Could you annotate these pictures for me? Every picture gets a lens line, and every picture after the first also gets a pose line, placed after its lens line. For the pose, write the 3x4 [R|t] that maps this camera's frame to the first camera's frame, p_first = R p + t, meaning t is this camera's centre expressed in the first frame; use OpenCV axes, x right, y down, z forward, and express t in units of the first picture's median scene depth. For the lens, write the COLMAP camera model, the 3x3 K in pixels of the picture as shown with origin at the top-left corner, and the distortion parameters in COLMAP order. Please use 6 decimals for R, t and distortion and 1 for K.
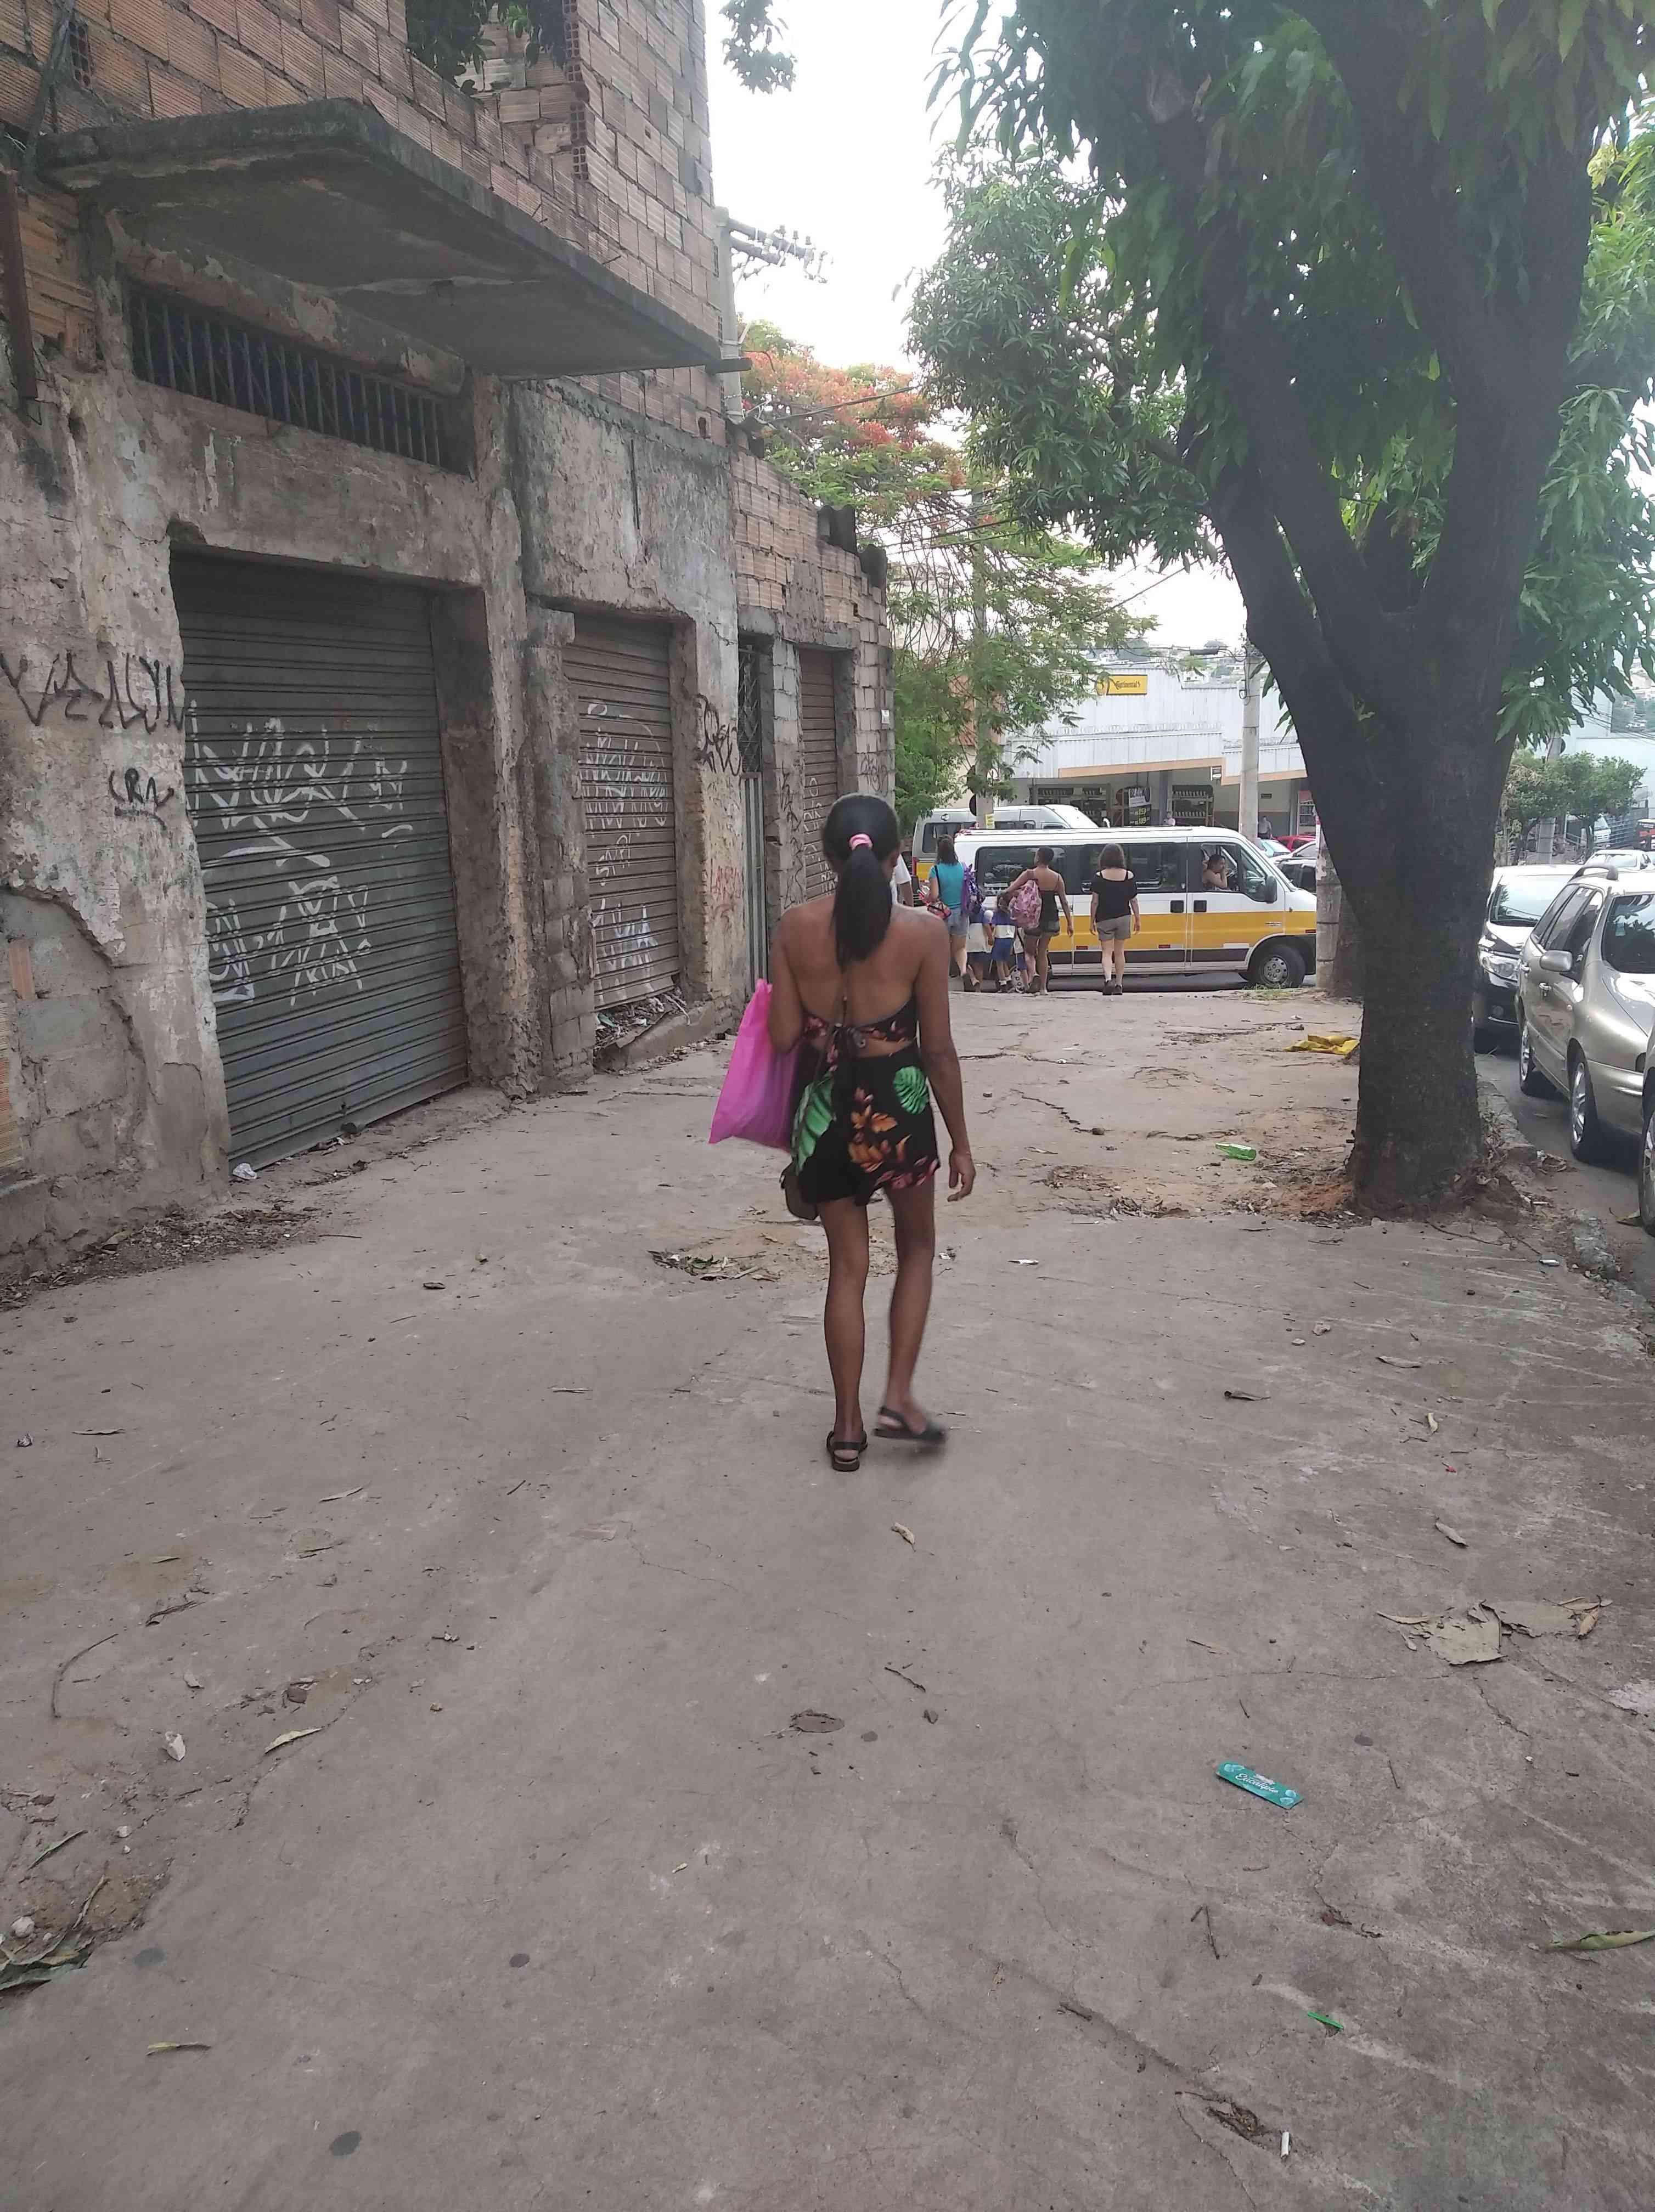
lens RADIAL K [[1693.3, 0, 827.5], [0, 1693.3, 1106.0], [0, 0, 1]] dist [0.046512, -0.082194]
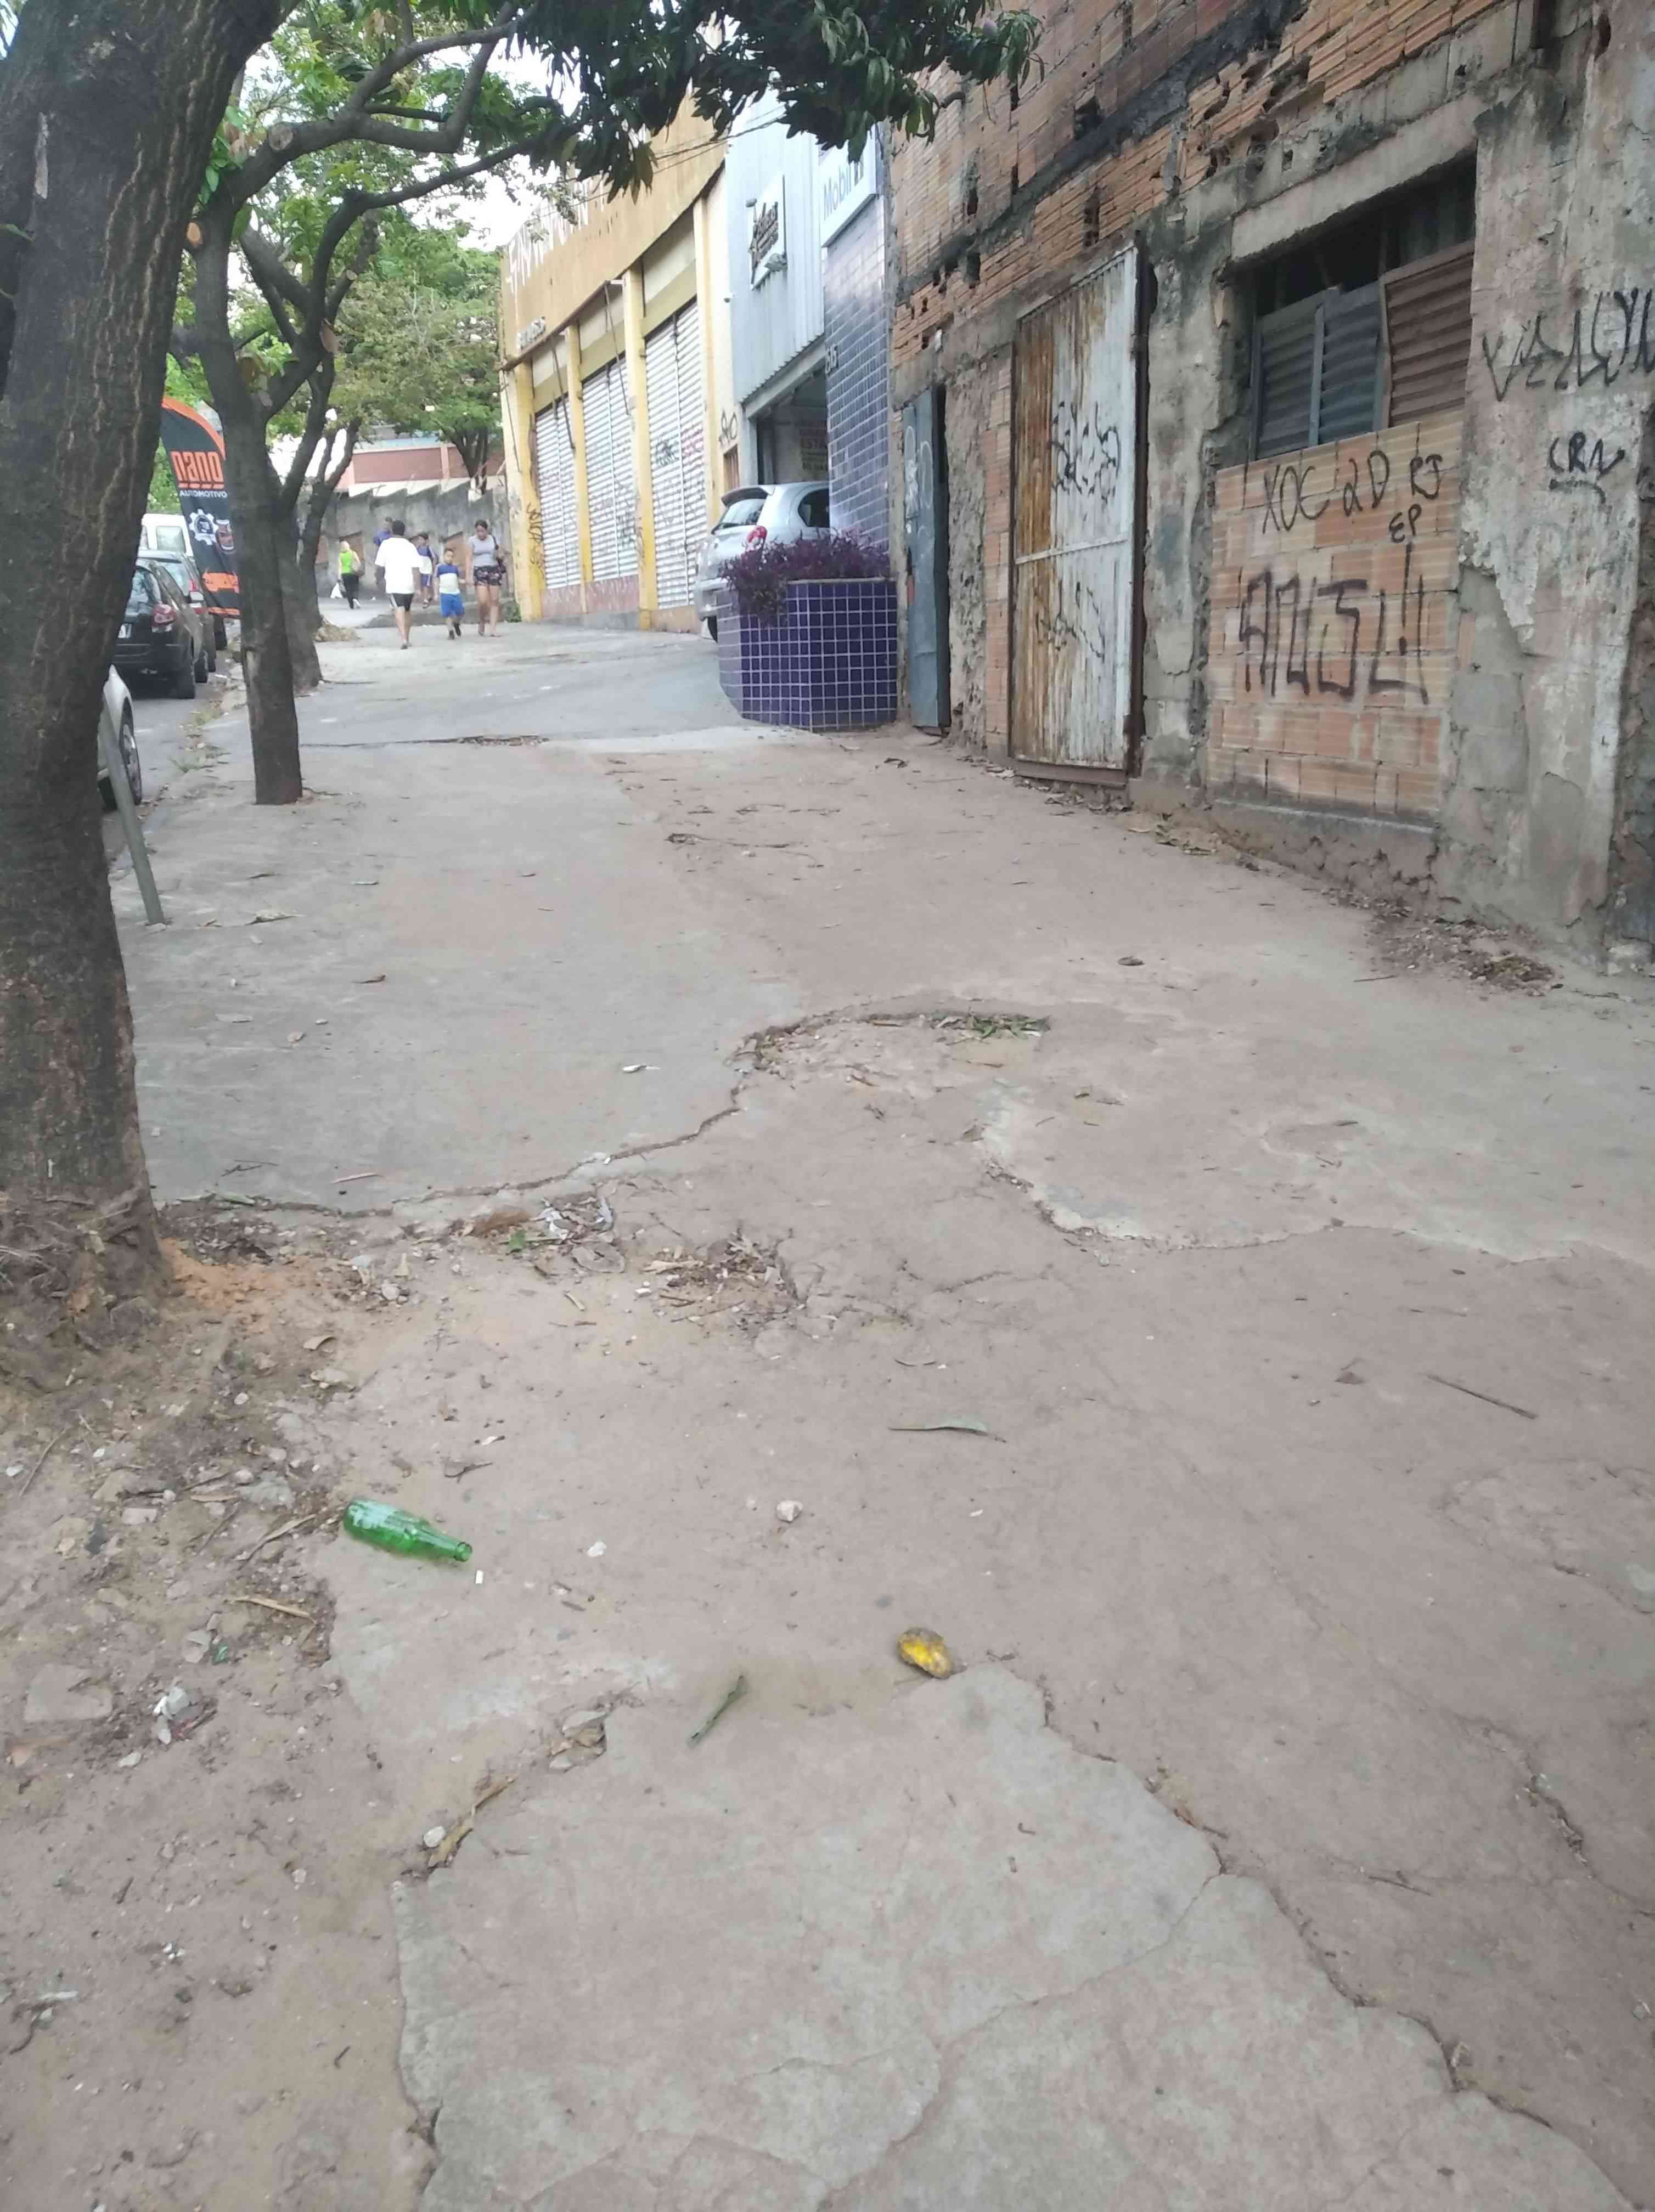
lens RADIAL K [[1676.7, 0, 827.5], [0, 1676.7, 1106.0], [0, 0, 1]] dist [-0.002487, 0.008325]
pose [[-0.879515, 0.169896, -0.444509, 0.383493], [-0.055638, 0.890977, 0.450627, -0.251891], [0.472607, 0.421065, -0.774175, 1.608217]]
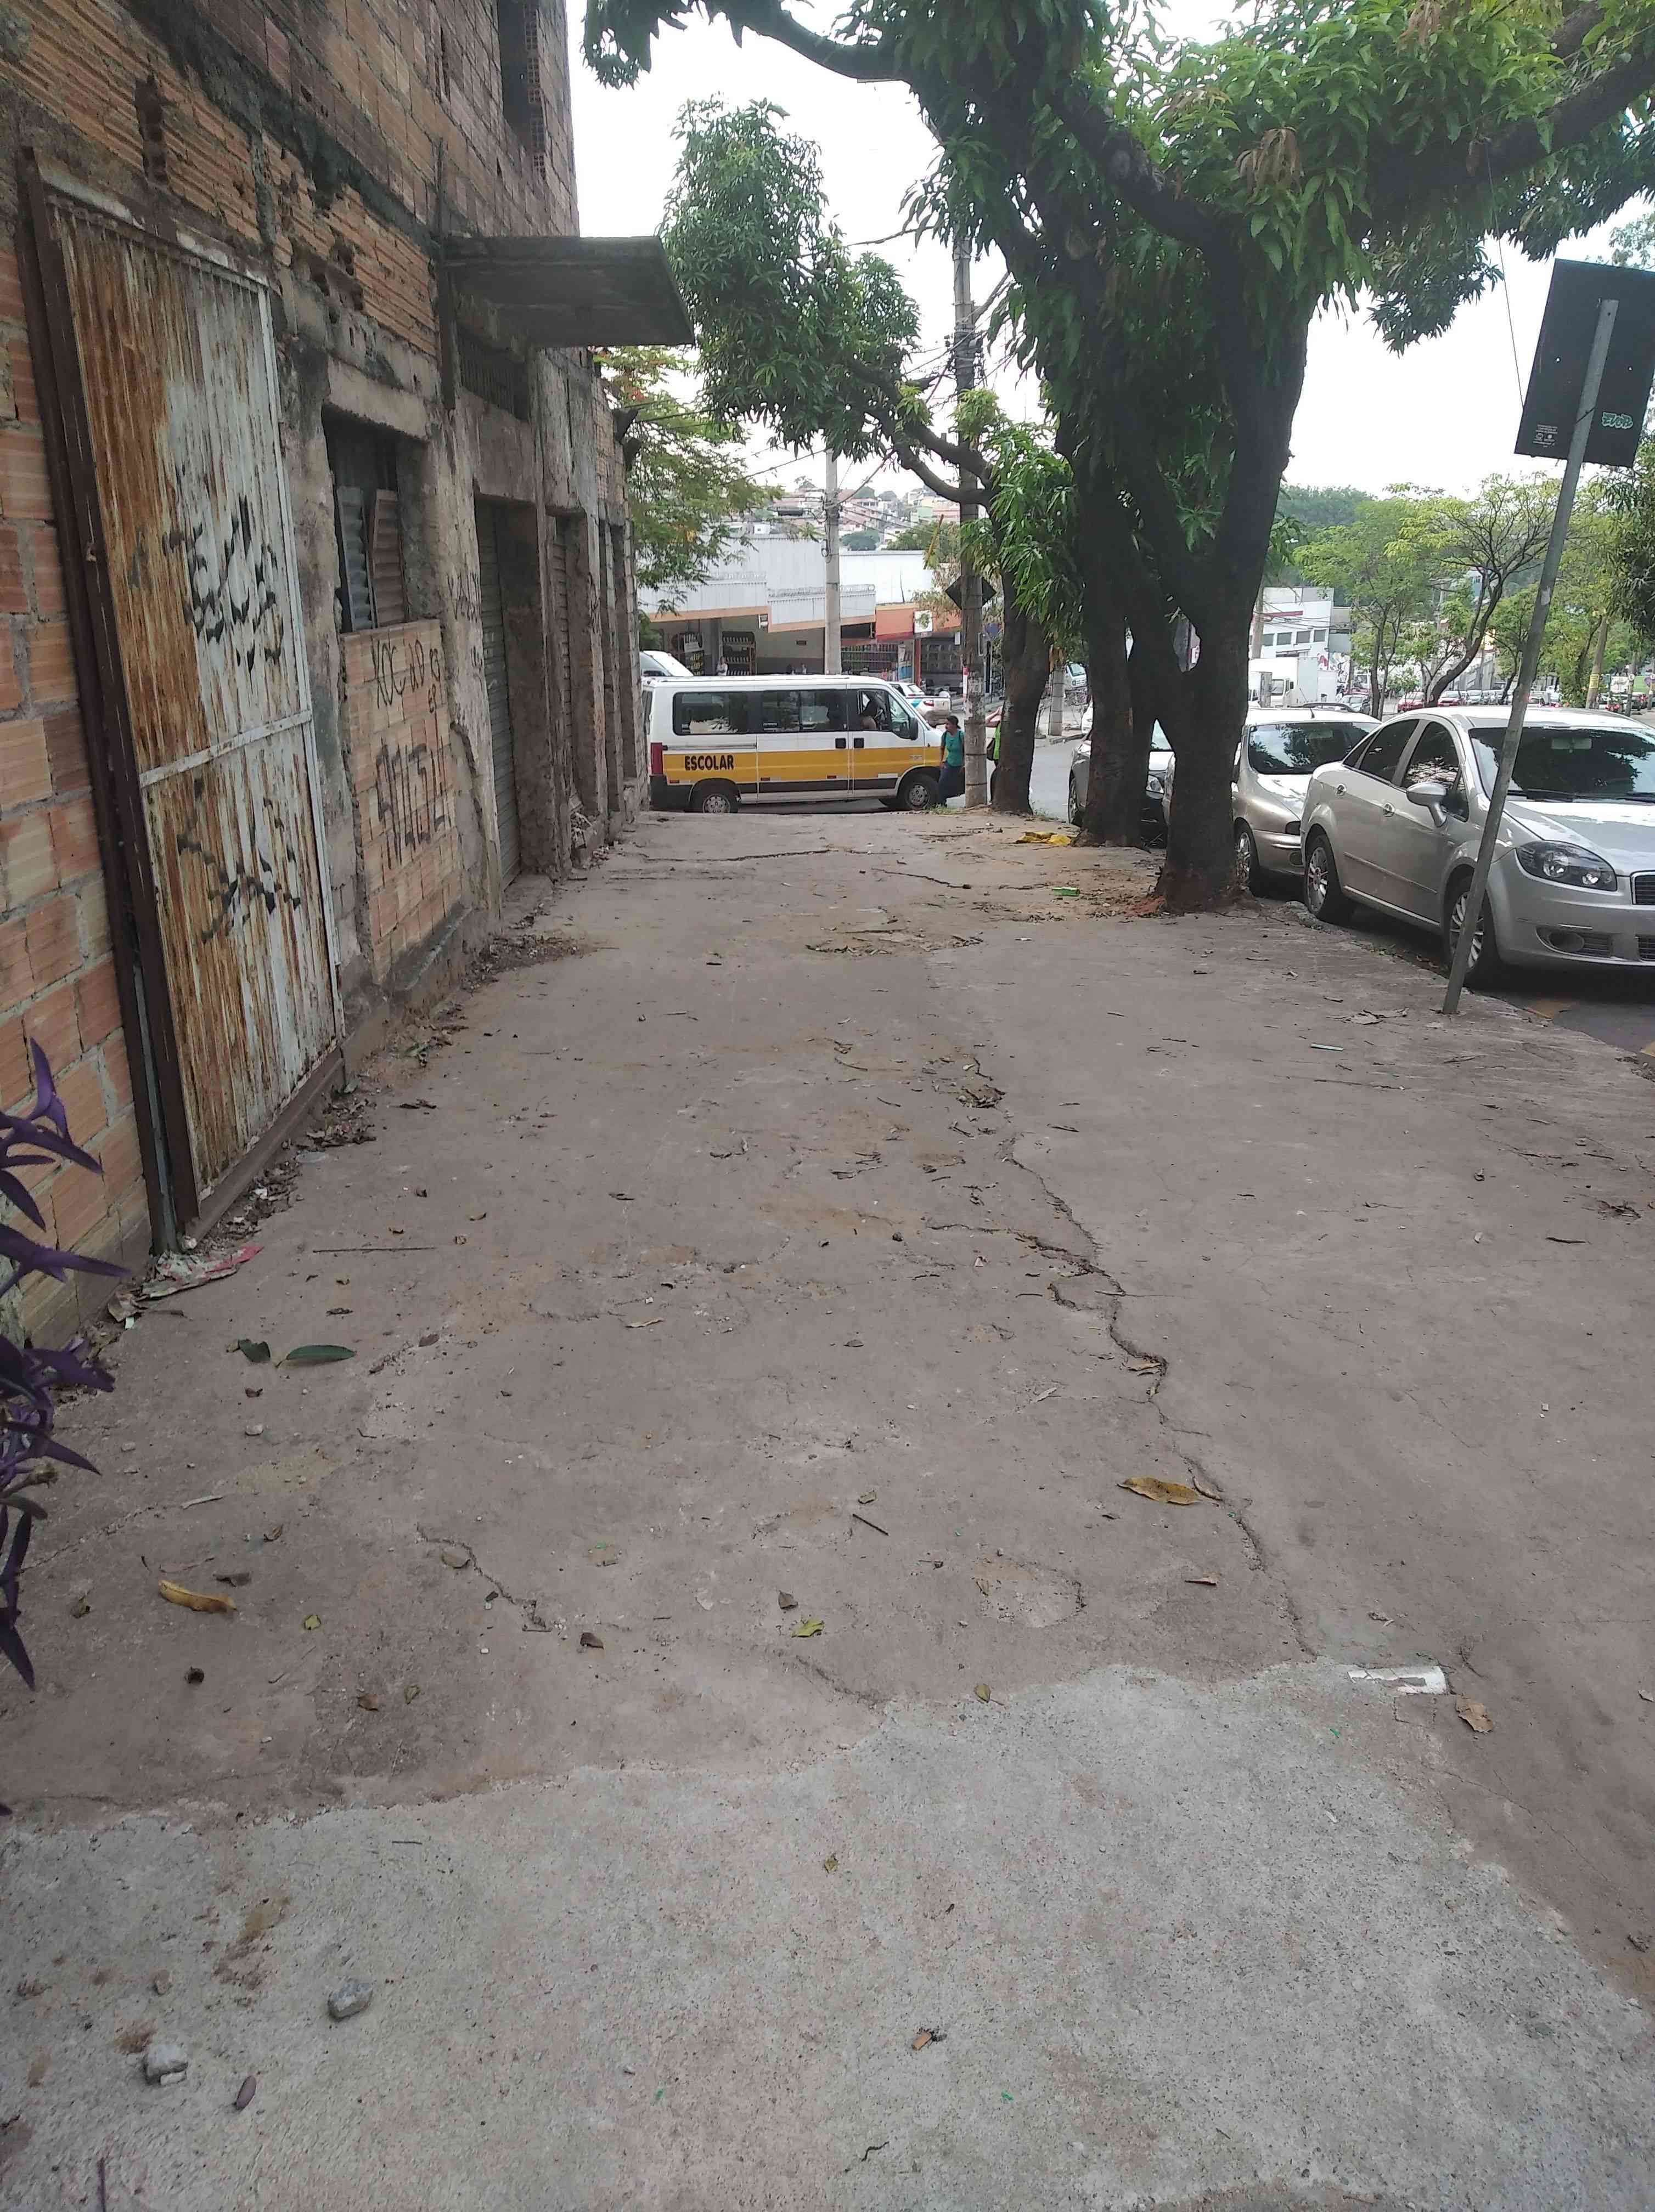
lens RADIAL K [[1682.1, 0, 827.5], [0, 1682.1, 1106.0], [0, 0, 1]] dist [0.100022, -0.242052]
pose [[0.957980, -0.071325, 0.277826, -0.547943], [0.046360, 0.994357, 0.095422, 0.084673], [-0.283064, -0.078533, 0.955880, -0.589677]]
